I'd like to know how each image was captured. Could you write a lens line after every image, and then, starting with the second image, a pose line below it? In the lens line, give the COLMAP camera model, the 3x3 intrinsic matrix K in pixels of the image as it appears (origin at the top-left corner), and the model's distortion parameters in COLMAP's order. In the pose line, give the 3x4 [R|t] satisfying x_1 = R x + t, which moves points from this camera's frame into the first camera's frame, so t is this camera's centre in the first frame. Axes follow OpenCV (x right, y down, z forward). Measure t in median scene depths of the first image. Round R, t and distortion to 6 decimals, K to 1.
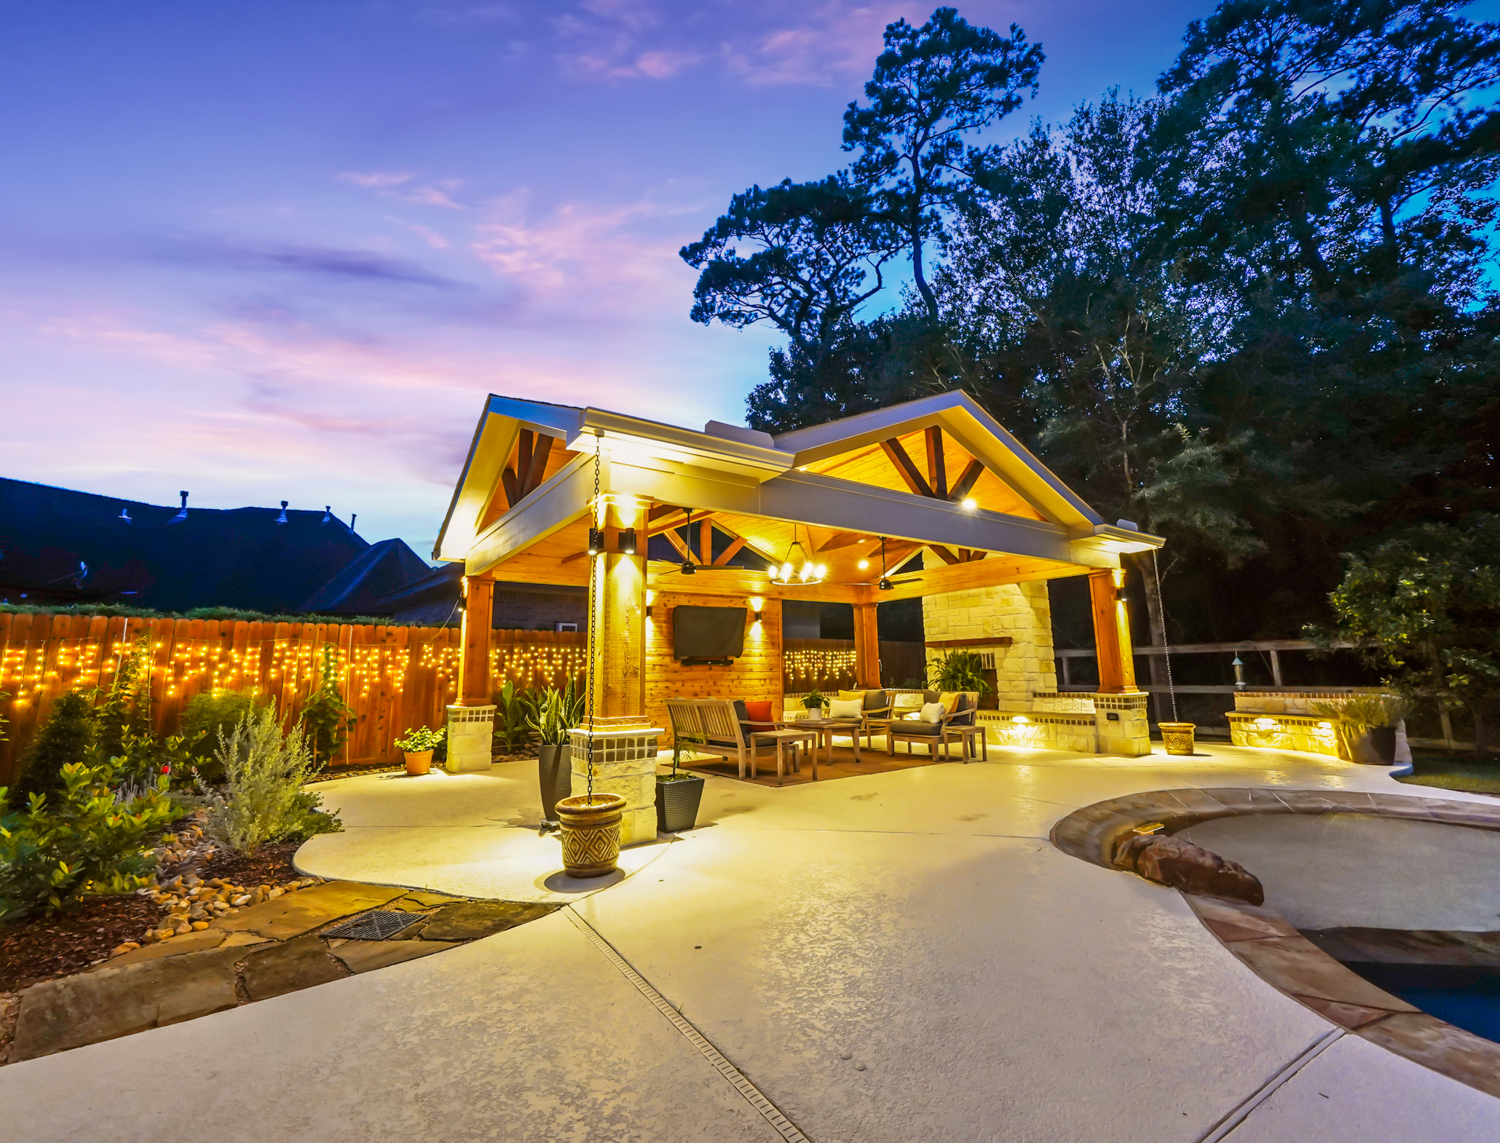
lens RADIAL K [[648.2, 0, 762.4], [0, 648.2, 563.3], [0, 0, 1]] dist [-0.001631, -0.000153]
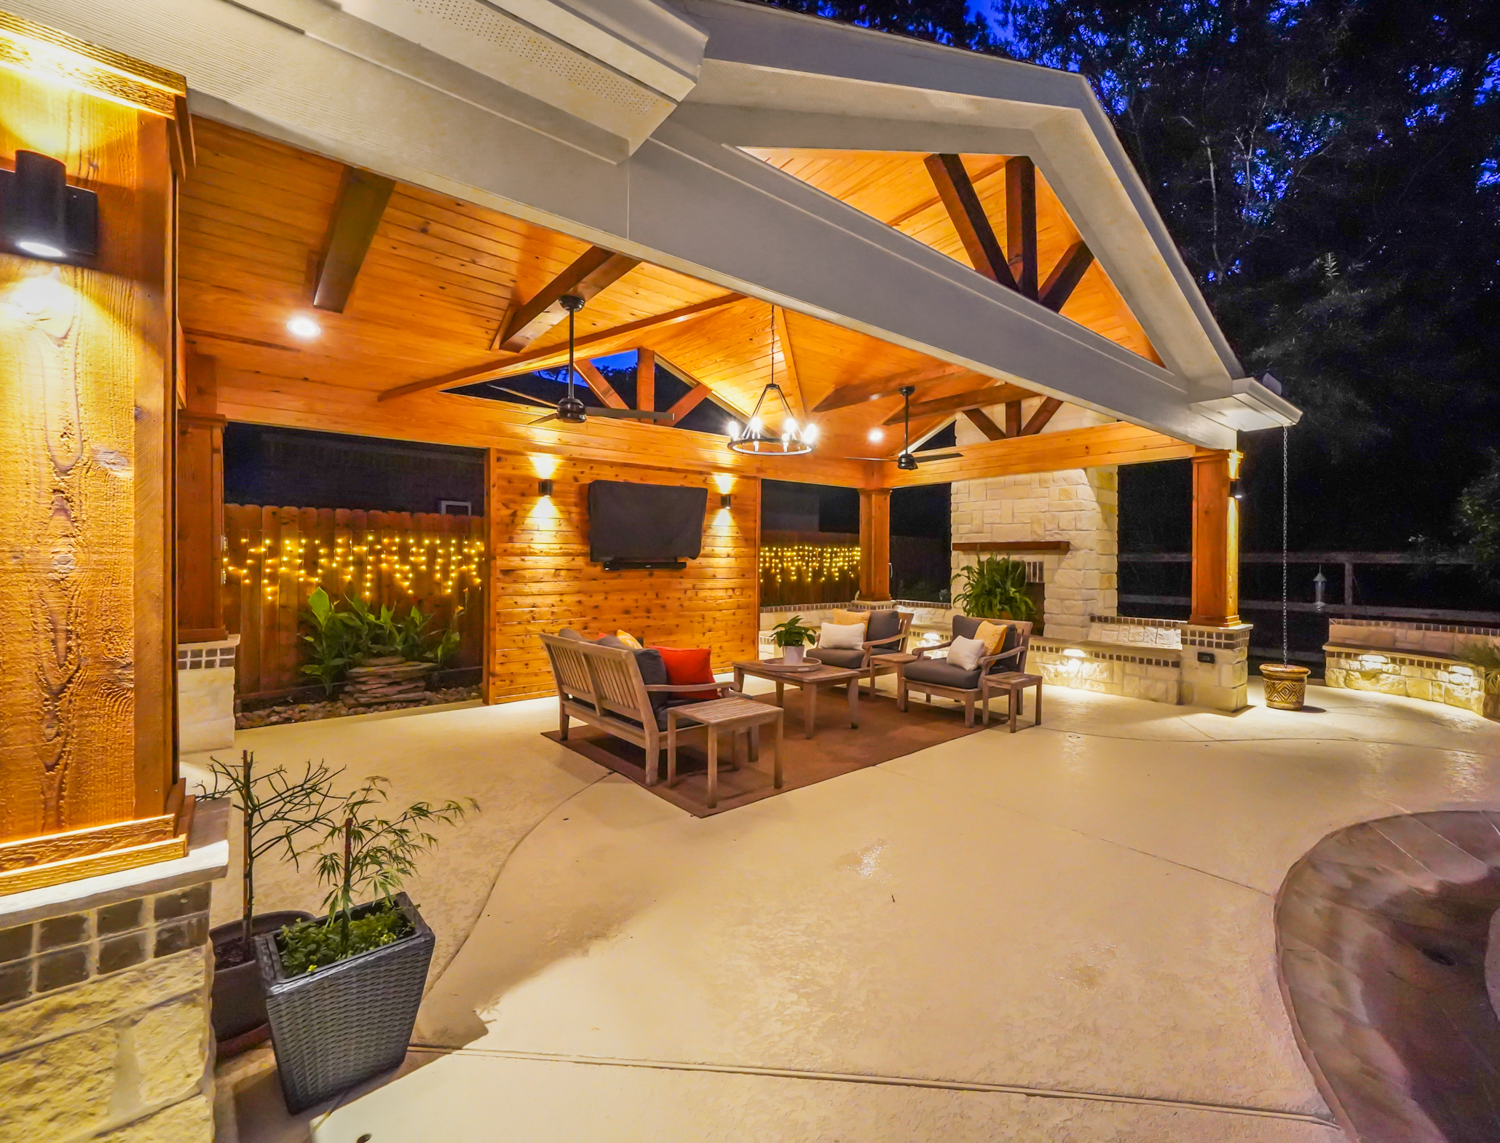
lens RADIAL K [[646.1, 0, 853.8], [0, 646.1, 565.8], [0, 0, 1]] dist [-0.004171, -0.000255]
pose [[0.991151, 0.022454, 0.130829, 0.045979], [-0.045478, 0.983382, 0.175760, 0.023267], [-0.124709, -0.180154, 0.975701, 0.312707]]
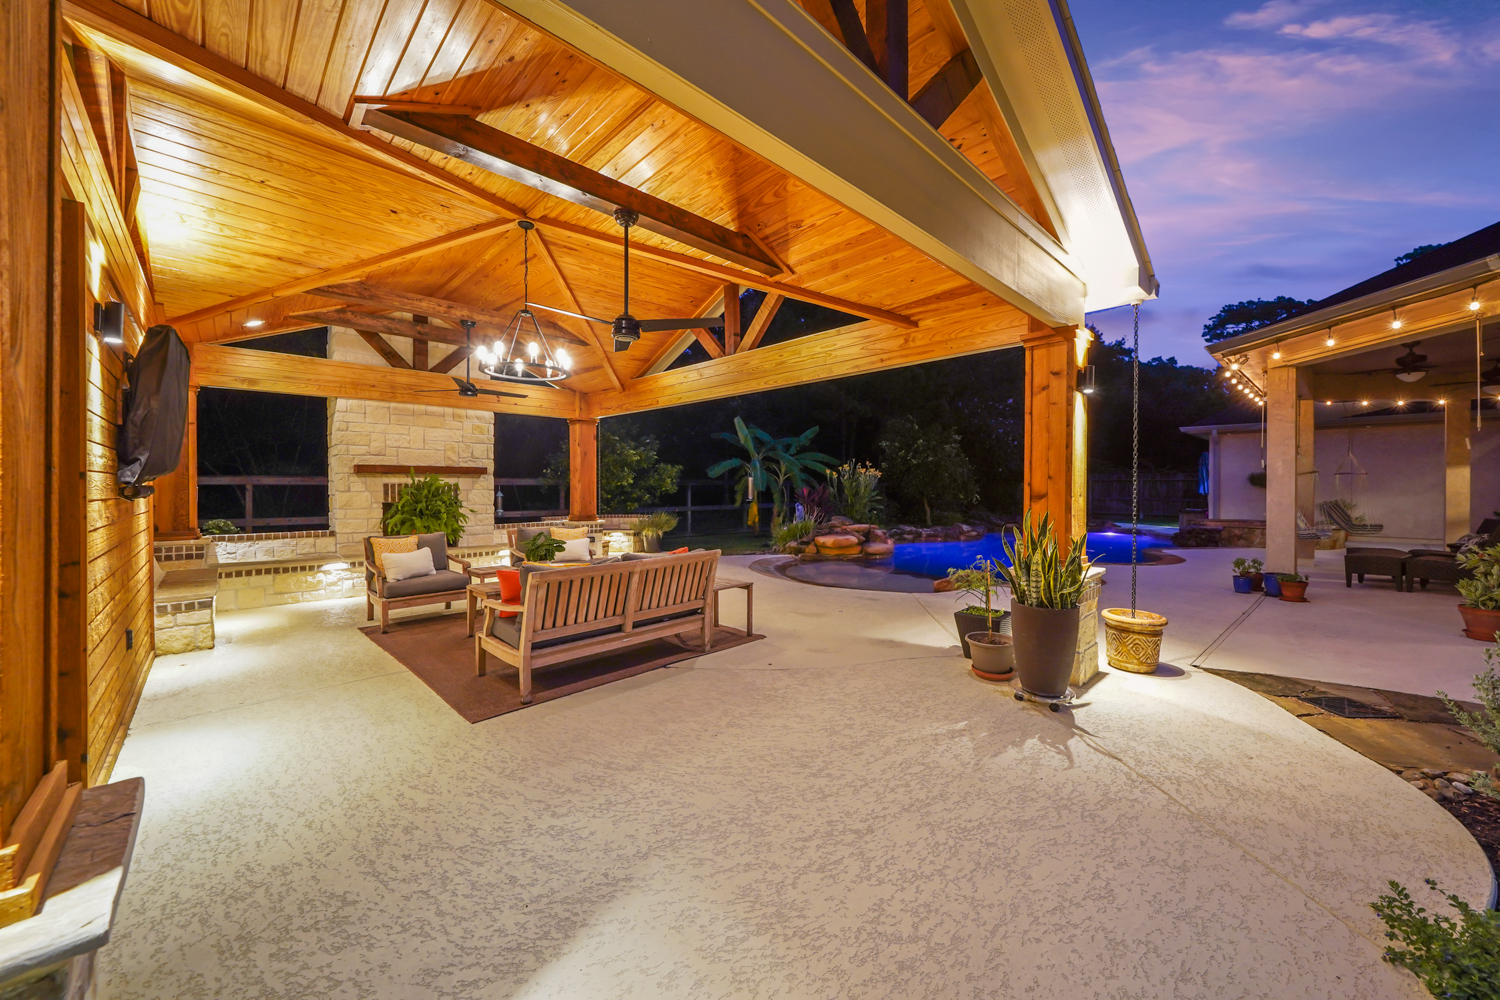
lens RADIAL K [[561.9, 0, 749.5], [0, 561.9, 491.0], [0, 0, 1]] dist [-0.000136, -0.000011]
pose [[-0.138604, 0.010309, 0.990294, -0.475844], [-0.164865, 0.985753, -0.033336, 0.112137], [-0.976529, -0.167886, -0.134929, 0.738103]]
